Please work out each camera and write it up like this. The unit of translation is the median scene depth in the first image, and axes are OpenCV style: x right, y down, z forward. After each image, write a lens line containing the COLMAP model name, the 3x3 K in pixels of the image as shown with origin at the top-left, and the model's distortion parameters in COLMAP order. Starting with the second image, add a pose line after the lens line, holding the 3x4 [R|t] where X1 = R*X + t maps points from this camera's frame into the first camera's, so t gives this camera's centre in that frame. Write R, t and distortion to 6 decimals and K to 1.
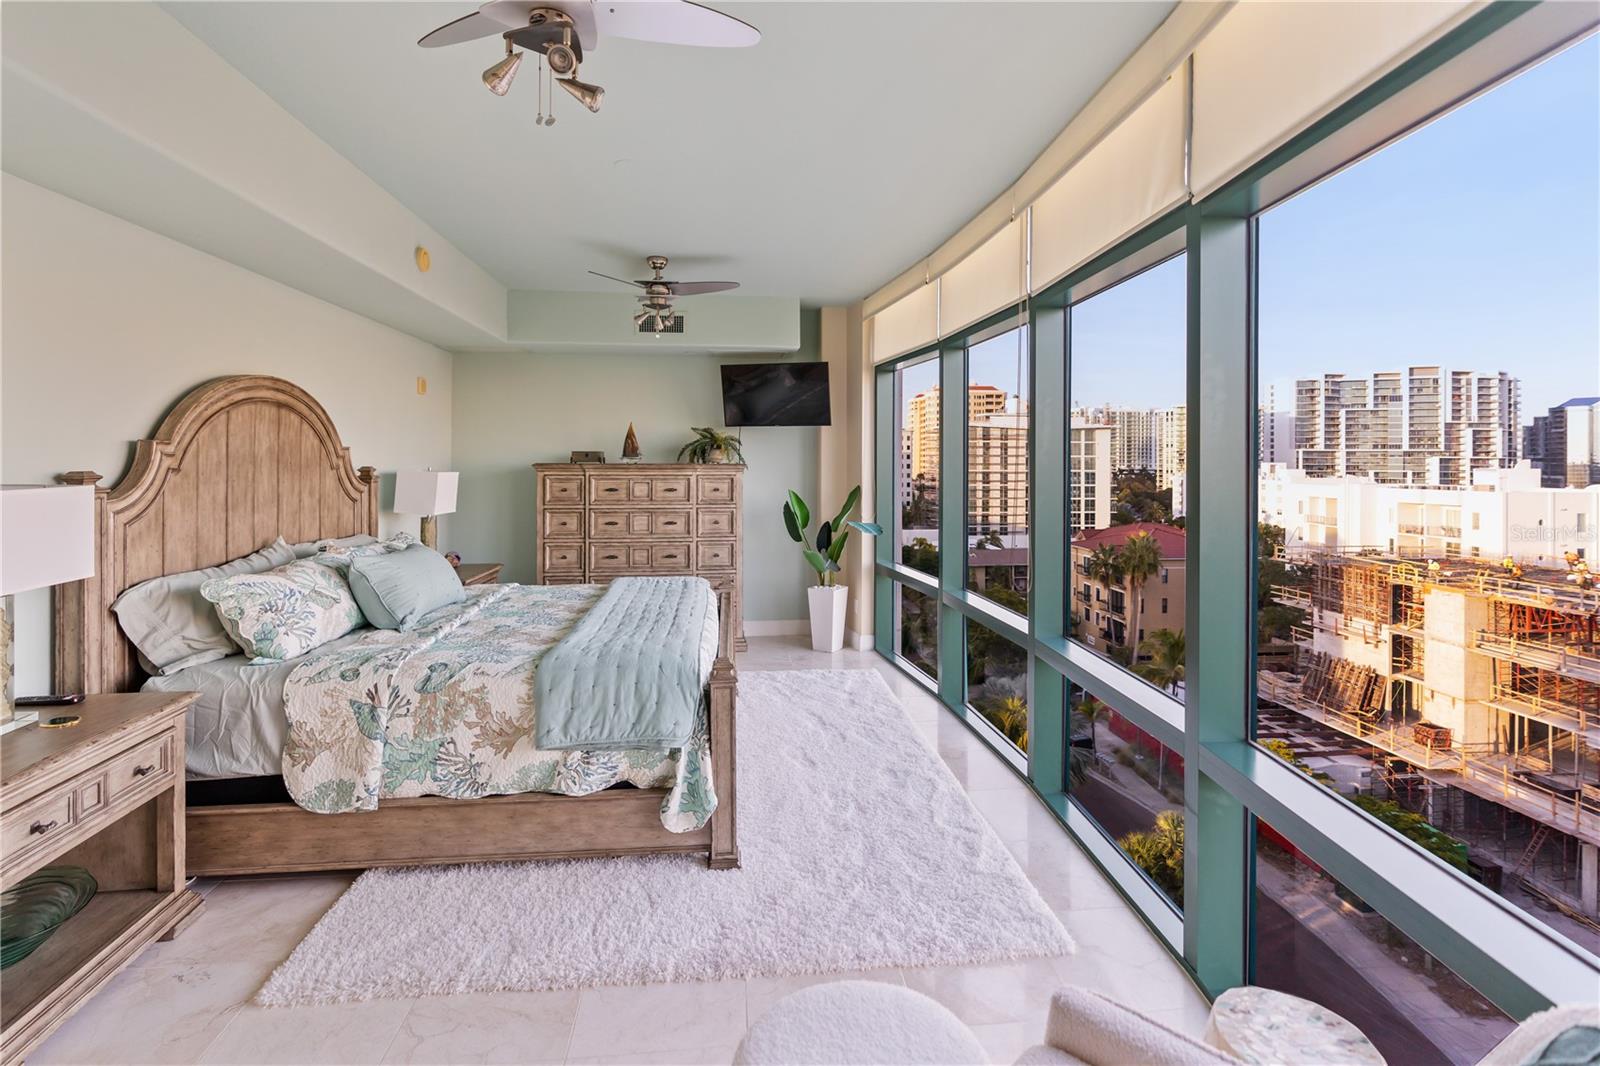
lens RADIAL K [[743.9, 0, 800.3], [0, 743.9, 462.8], [0, 0, 1]] dist [-0.006279, 0.001948]
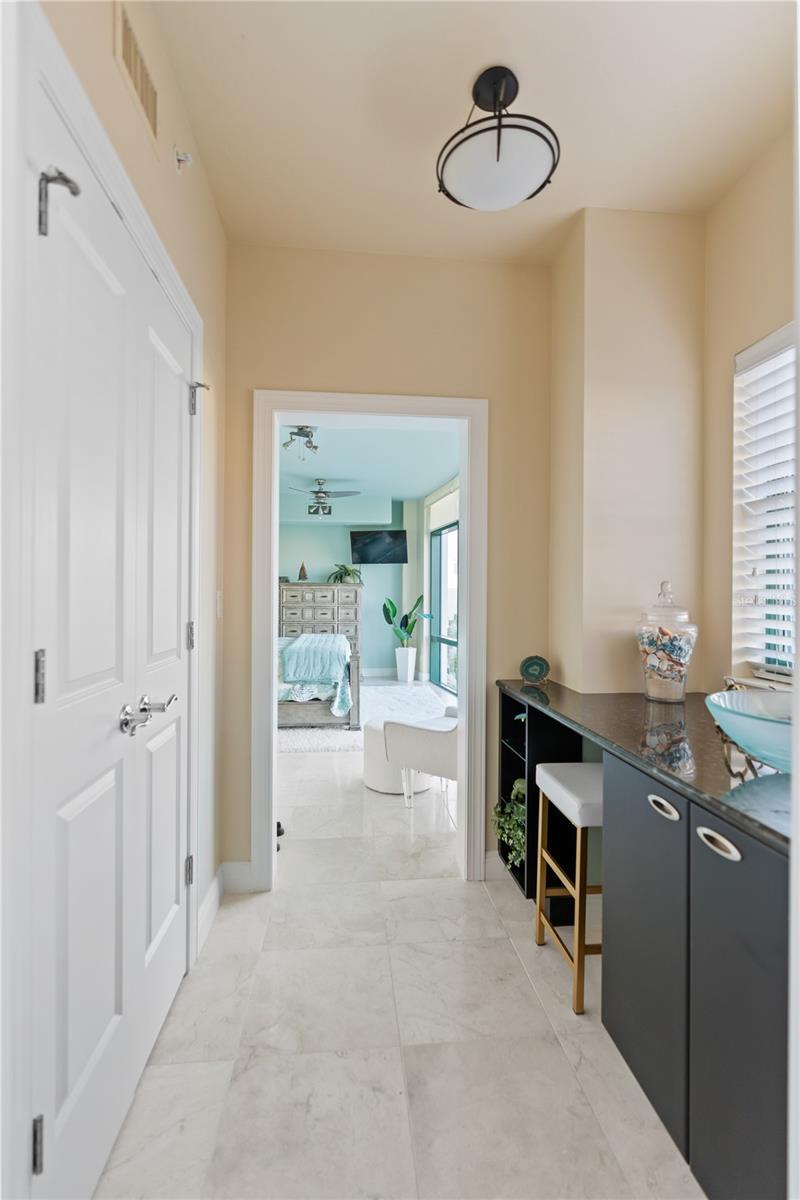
lens RADIAL K [[540.8, 0, 392.1], [0, 540.8, 602.1], [0, 0, 1]] dist [-0.000322, -0.000006]
pose [[0.999842, 0.003781, -0.017343, 0.025704], [-0.003667, 0.999971, 0.006625, 0.041228], [0.017367, -0.006561, 0.999828, -0.397390]]
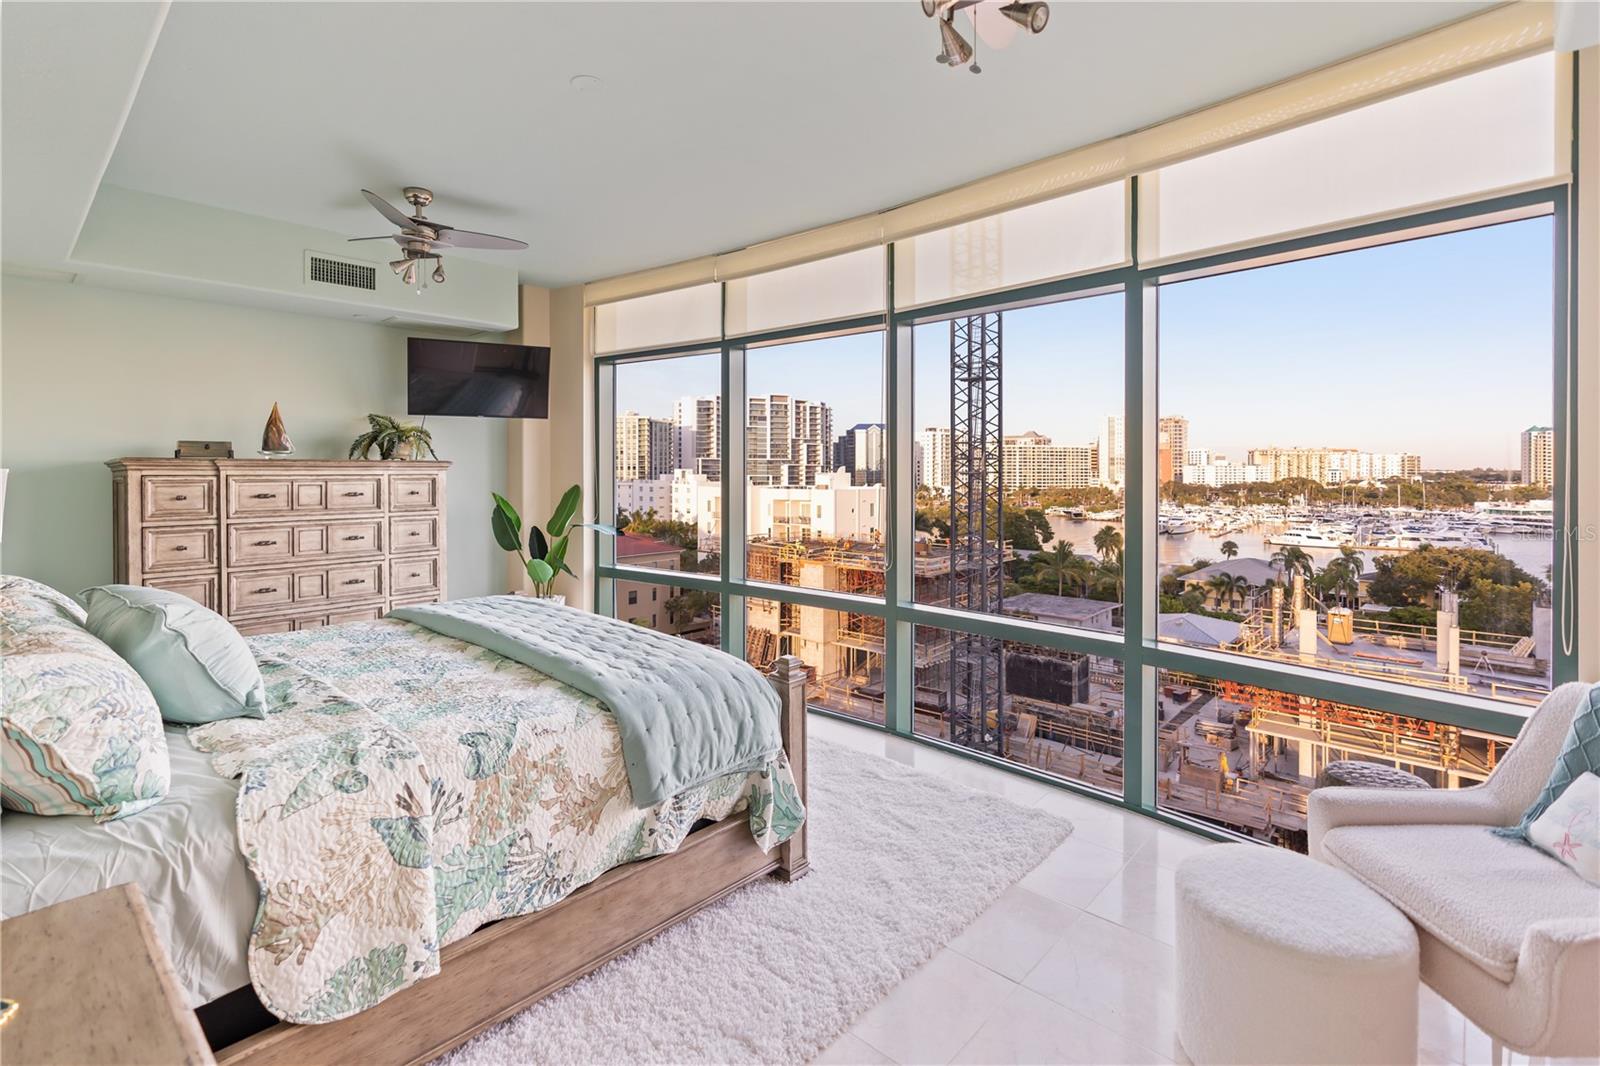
lens RADIAL K [[743.9, 0, 789.0], [0, 743.9, 474.2], [0, 0, 1]] dist [-0.006279, 0.001948]
pose [[0.752646, -0.006359, 0.658394, -0.340315], [0.002595, 0.999974, 0.006692, 0.012107], [-0.658420, -0.003328, 0.752643, 0.137193]]
